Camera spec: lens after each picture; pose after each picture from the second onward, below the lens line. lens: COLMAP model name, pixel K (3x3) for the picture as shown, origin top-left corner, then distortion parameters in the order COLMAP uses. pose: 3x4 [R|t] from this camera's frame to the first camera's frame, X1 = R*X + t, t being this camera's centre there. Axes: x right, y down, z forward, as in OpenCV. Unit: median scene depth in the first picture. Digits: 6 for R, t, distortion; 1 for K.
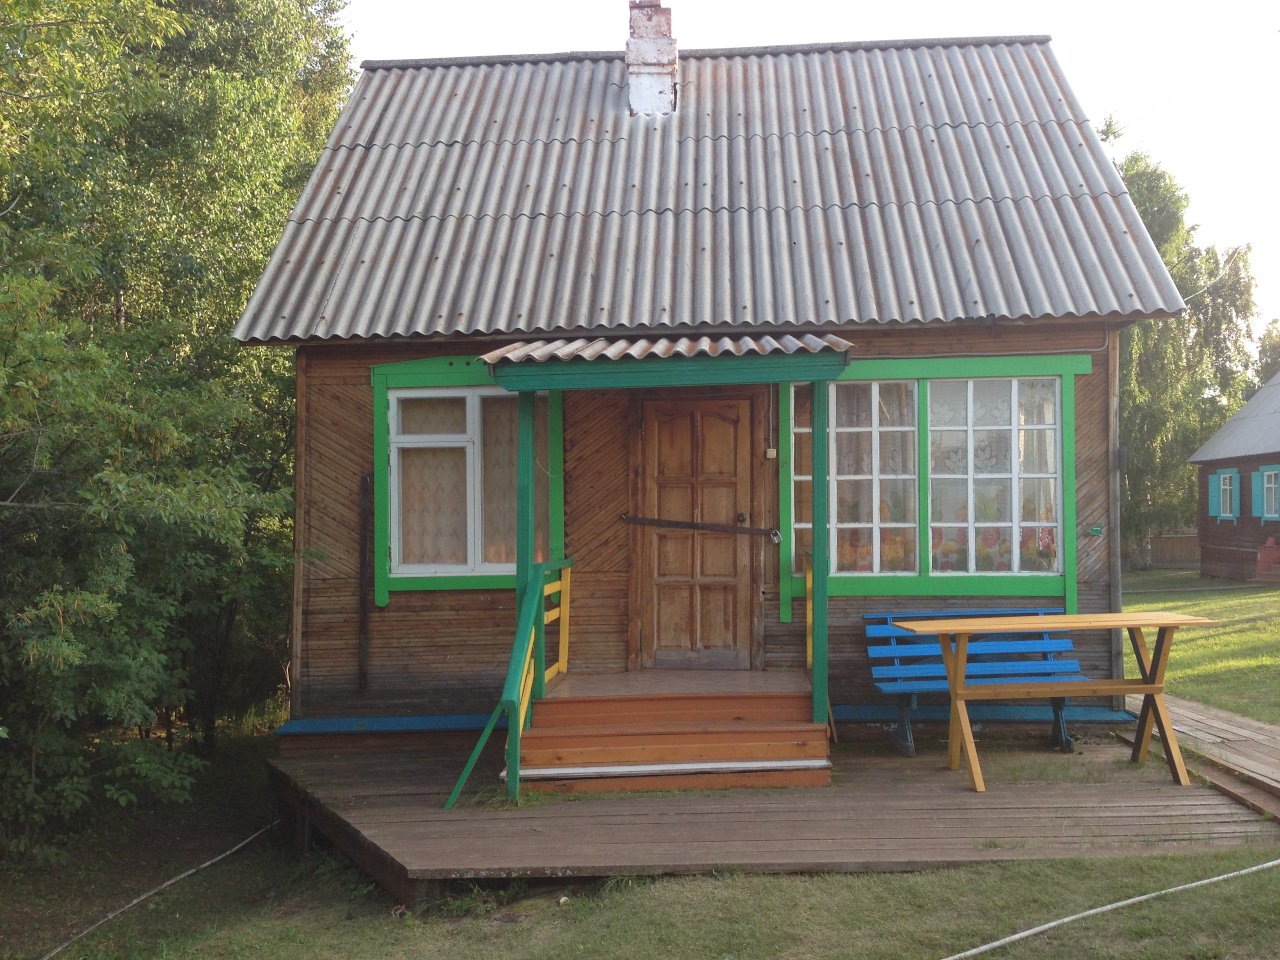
lens RADIAL K [[1156.9, 0, 644.5], [0, 1156.9, 480.7], [0, 0, 1]] dist [0.064071, 0.000000]
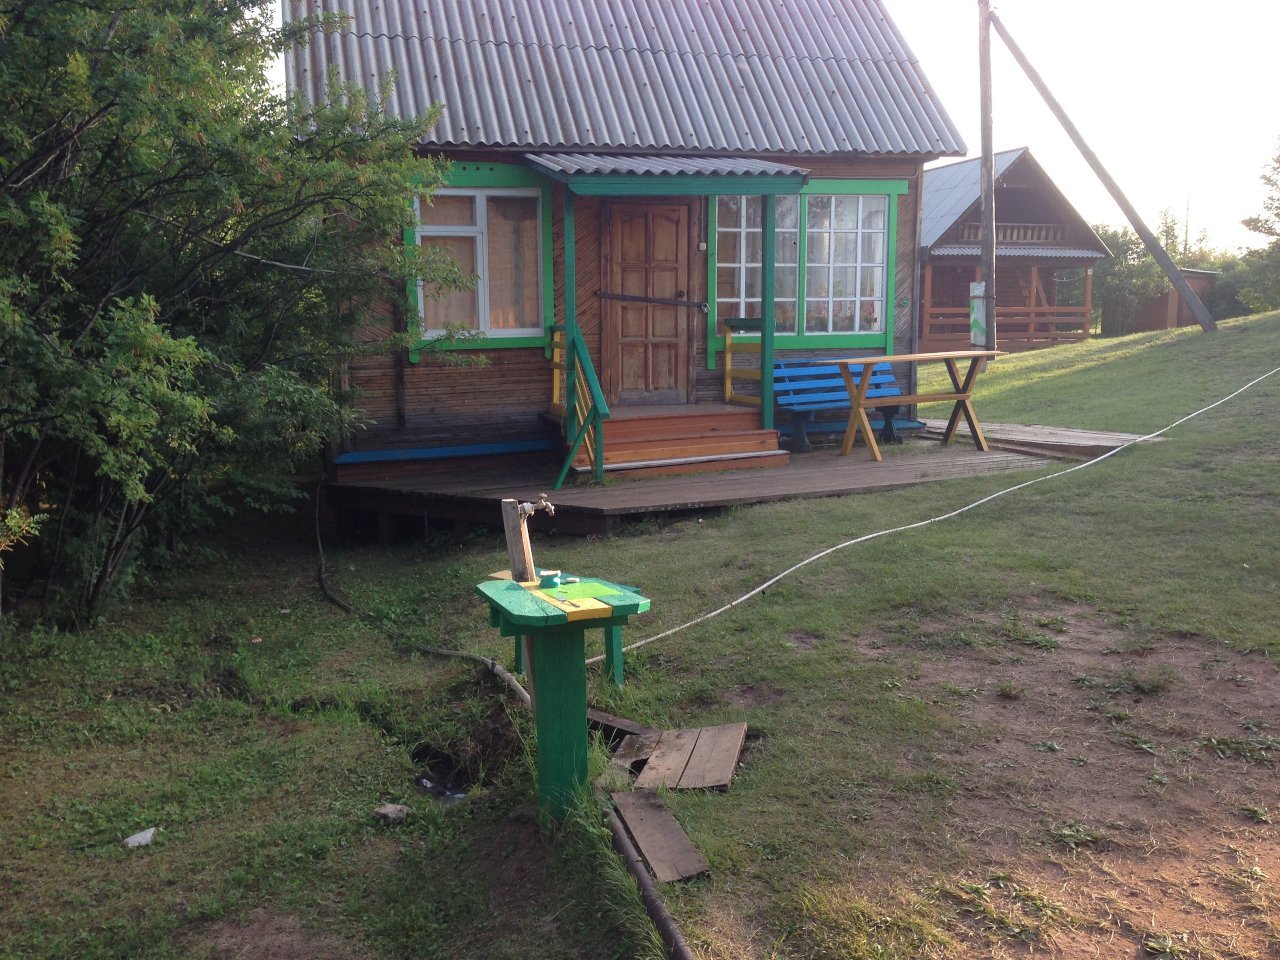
lens RADIAL K [[1156.9, 0, 635.2], [0, 1156.9, 476.6], [0, 0, 1]] dist [0.064071, 0.000000]
pose [[0.939810, -0.047292, 0.338410, -0.442418], [-0.008156, 0.986989, 0.160581, 0.025599], [-0.341601, -0.153675, 0.927196, -0.288097]]
